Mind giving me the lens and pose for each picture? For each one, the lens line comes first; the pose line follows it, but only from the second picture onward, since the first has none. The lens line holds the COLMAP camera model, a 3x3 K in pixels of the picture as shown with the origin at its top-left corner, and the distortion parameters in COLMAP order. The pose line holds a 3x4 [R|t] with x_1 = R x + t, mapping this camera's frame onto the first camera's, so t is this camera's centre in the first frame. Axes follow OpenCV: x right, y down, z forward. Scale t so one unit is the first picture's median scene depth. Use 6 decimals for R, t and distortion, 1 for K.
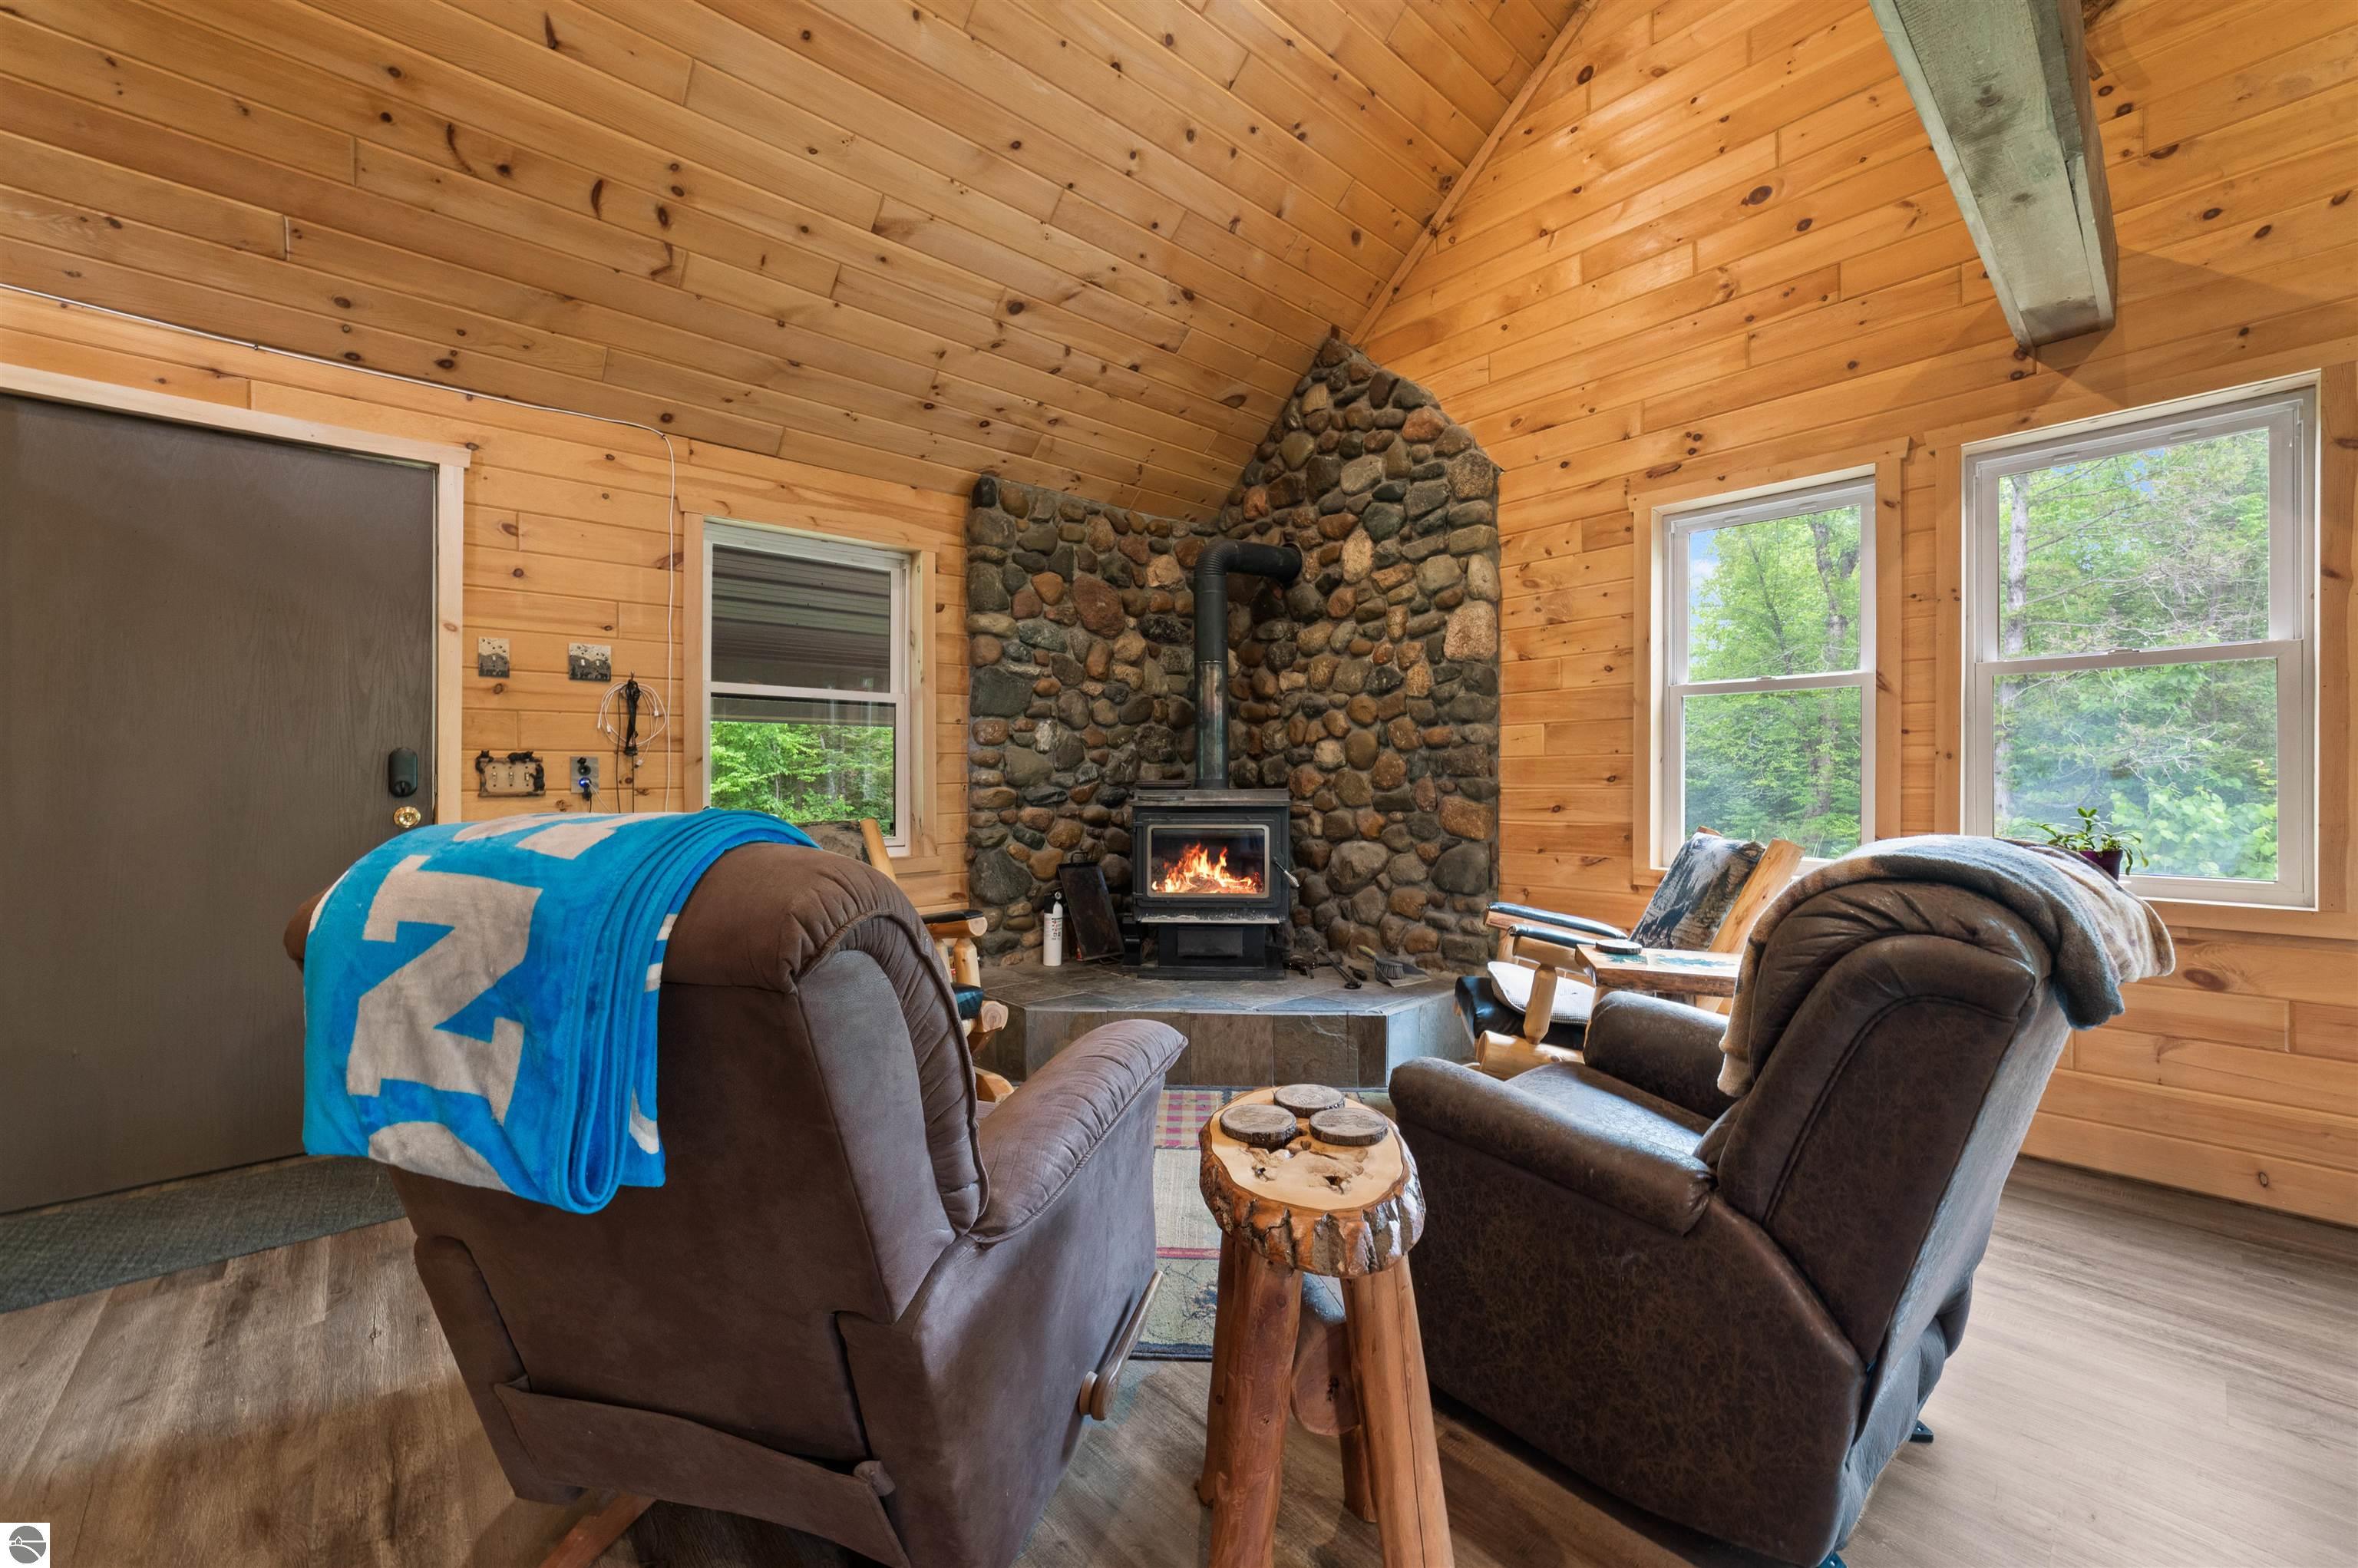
lens RADIAL K [[928.2, 0, 1178.5], [0, 928.2, 782.9], [0, 0, 1]] dist [-0.025555, 0.010087]
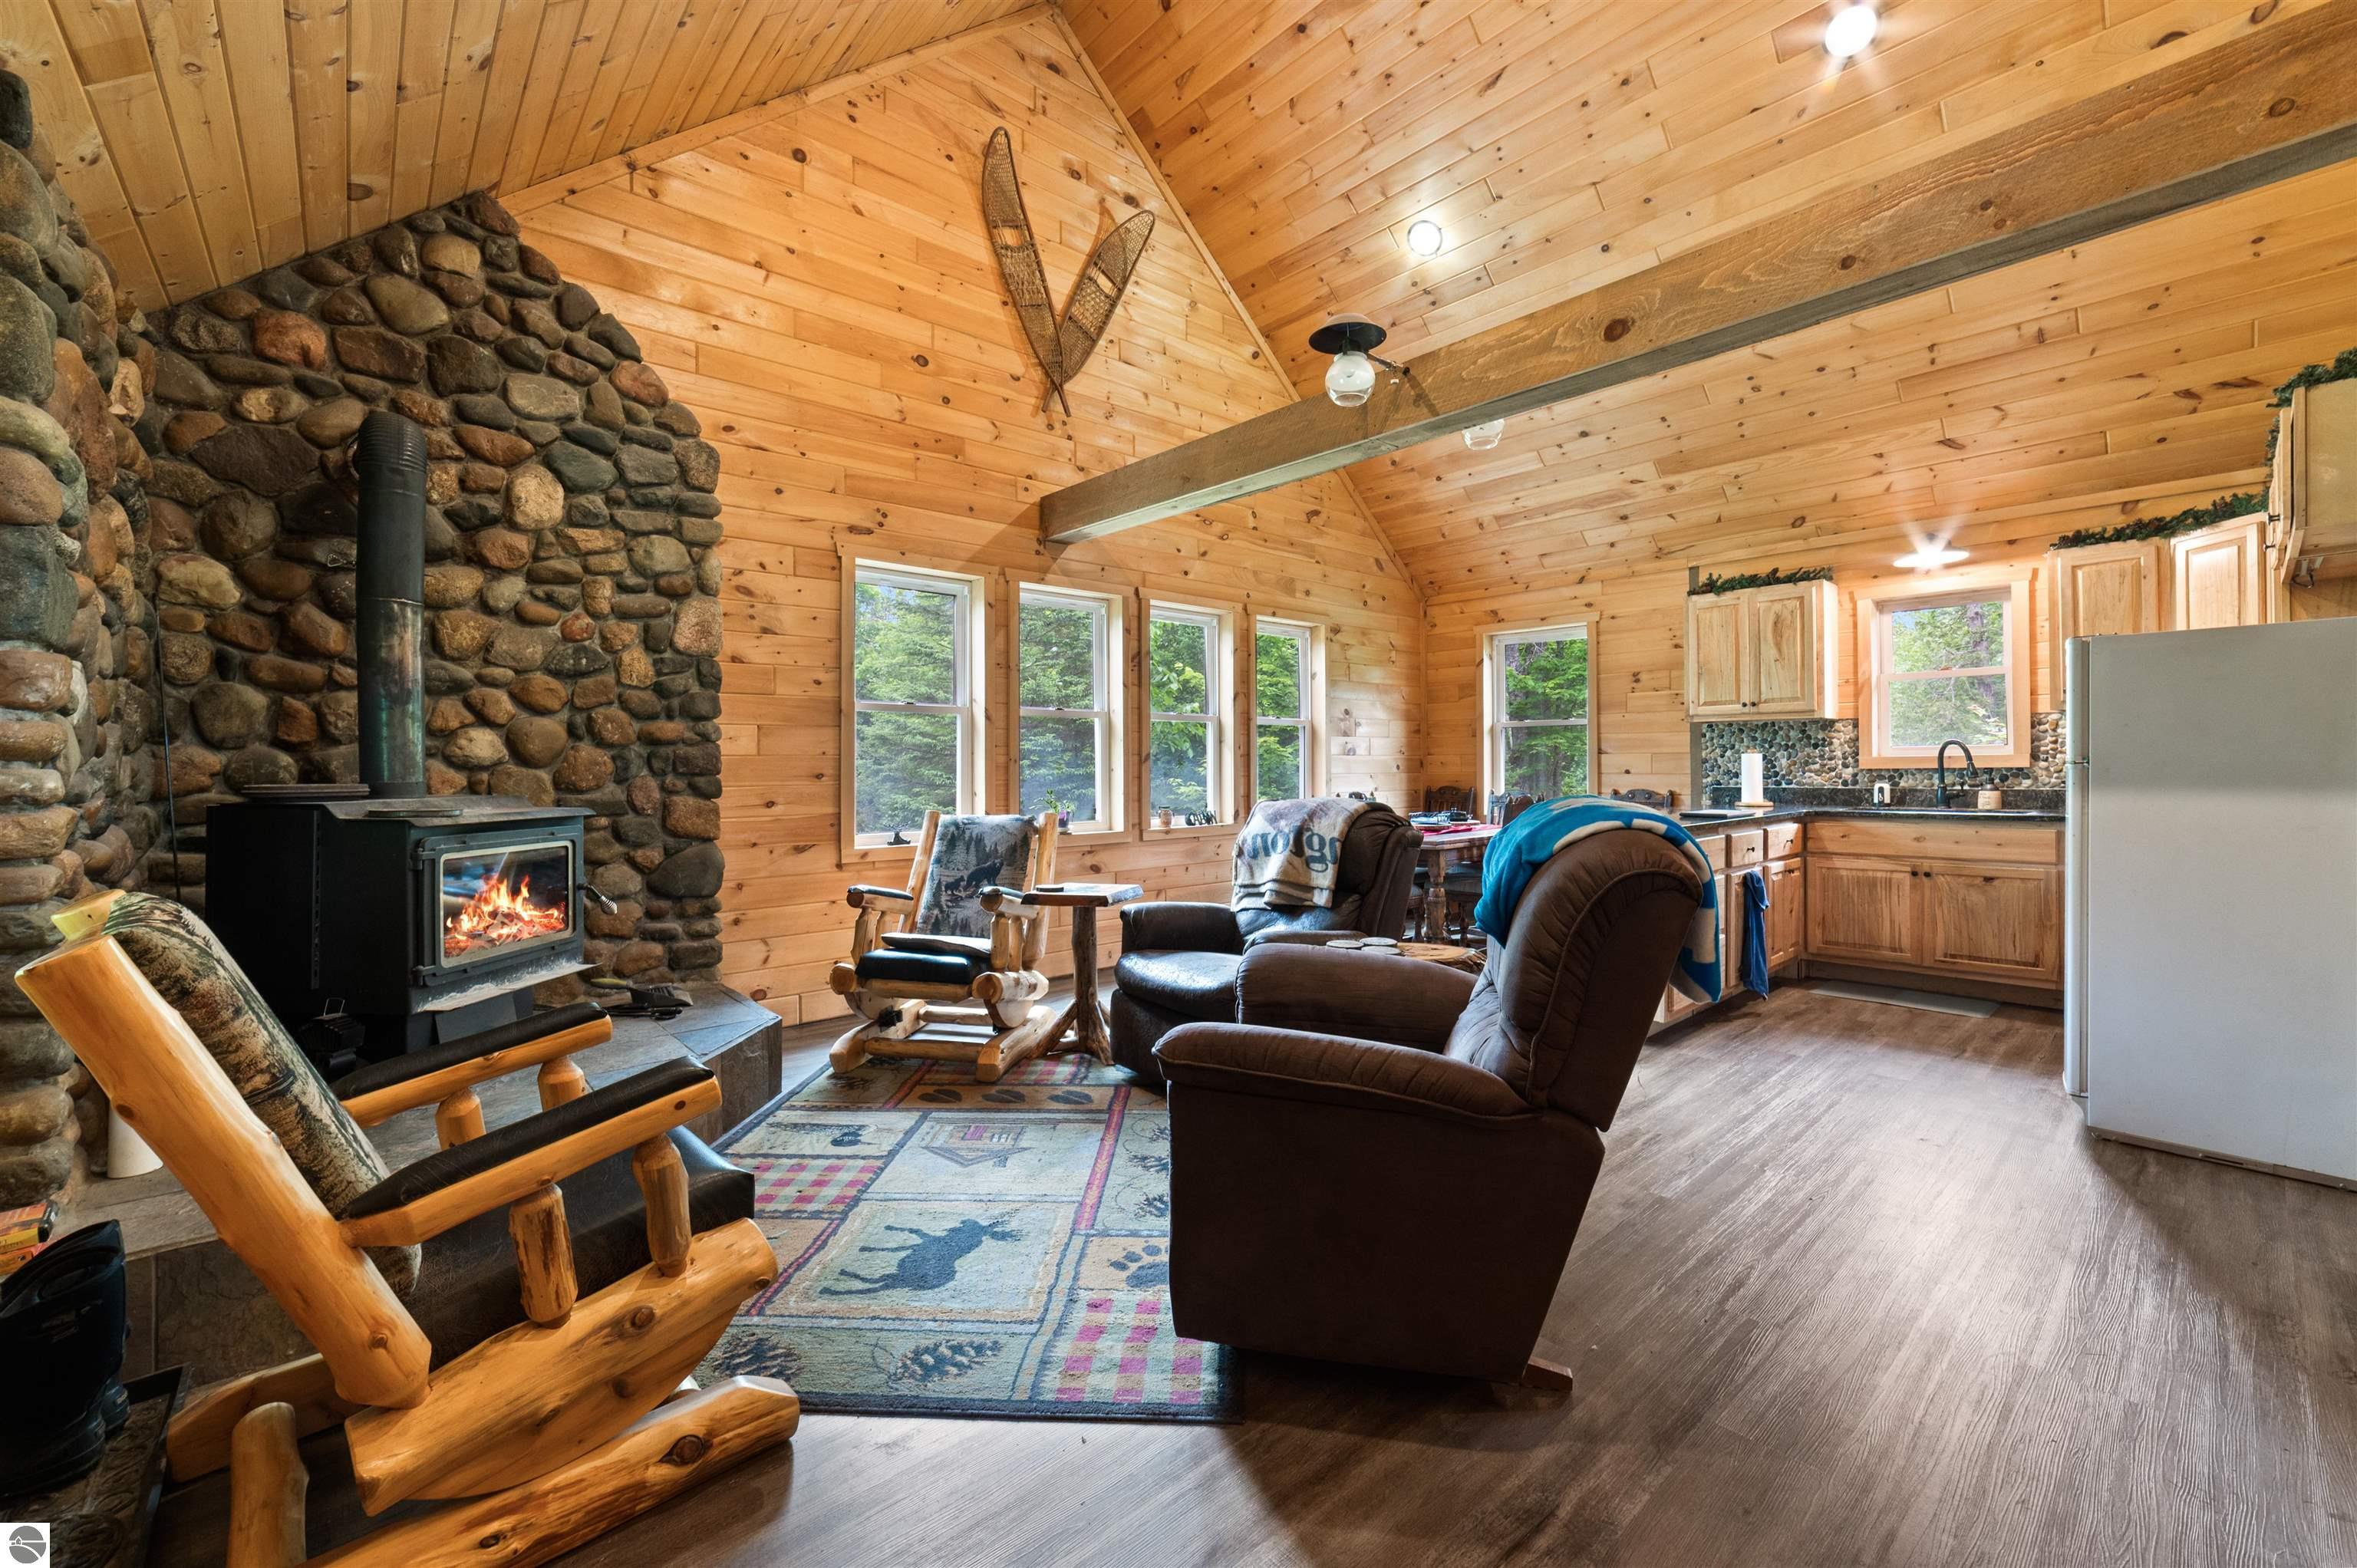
lens RADIAL K [[947.4, 0, 1170.6], [0, 947.4, 774.4], [0, 0, 1]] dist [-0.031933, 0.010757]
pose [[0.011236, -0.006055, 0.999919, -0.613260], [0.009523, 0.999937, 0.005948, -0.008199], [-0.999892, 0.009455, 0.011293, 0.458848]]
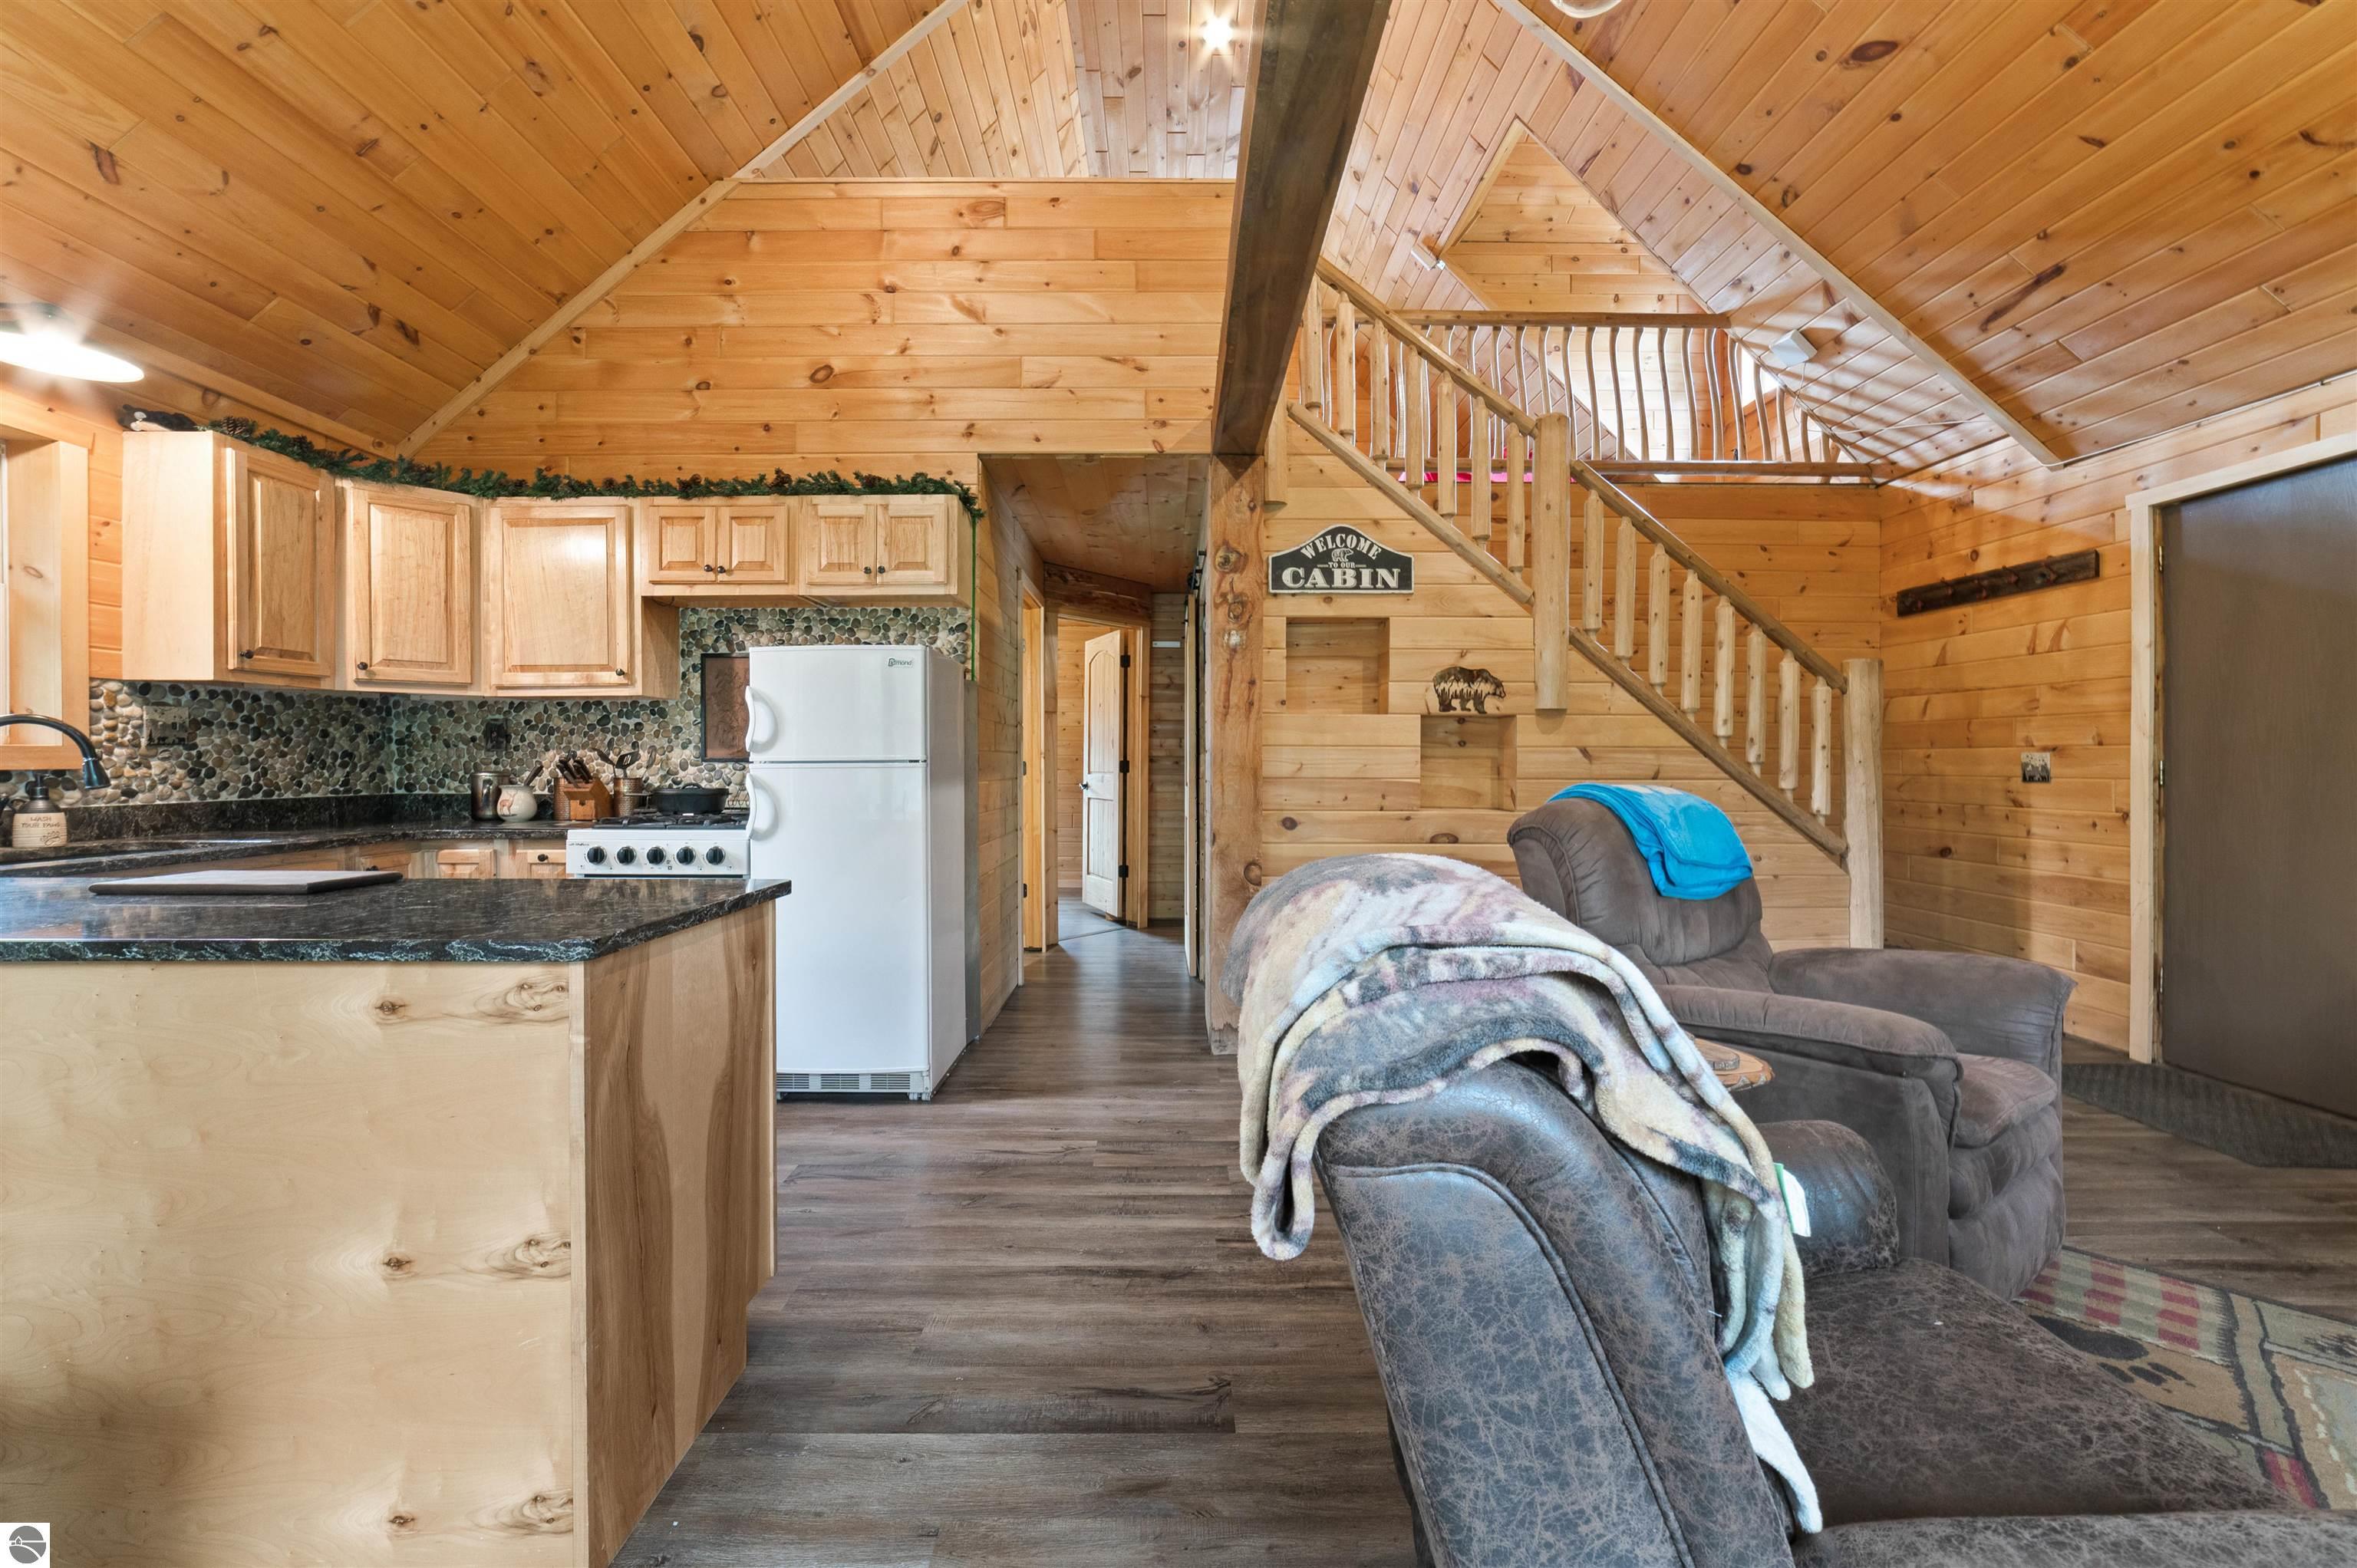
lens RADIAL K [[925.4, 0, 1171.5], [0, 925.4, 766.2], [0, 0, 1]] dist [-0.024553, 0.010138]
pose [[-0.663194, 0.001794, -0.748445, 0.483763], [-0.001160, 0.999993, 0.003424, -0.005659], [0.748446, 0.003139, -0.663188, 0.432961]]
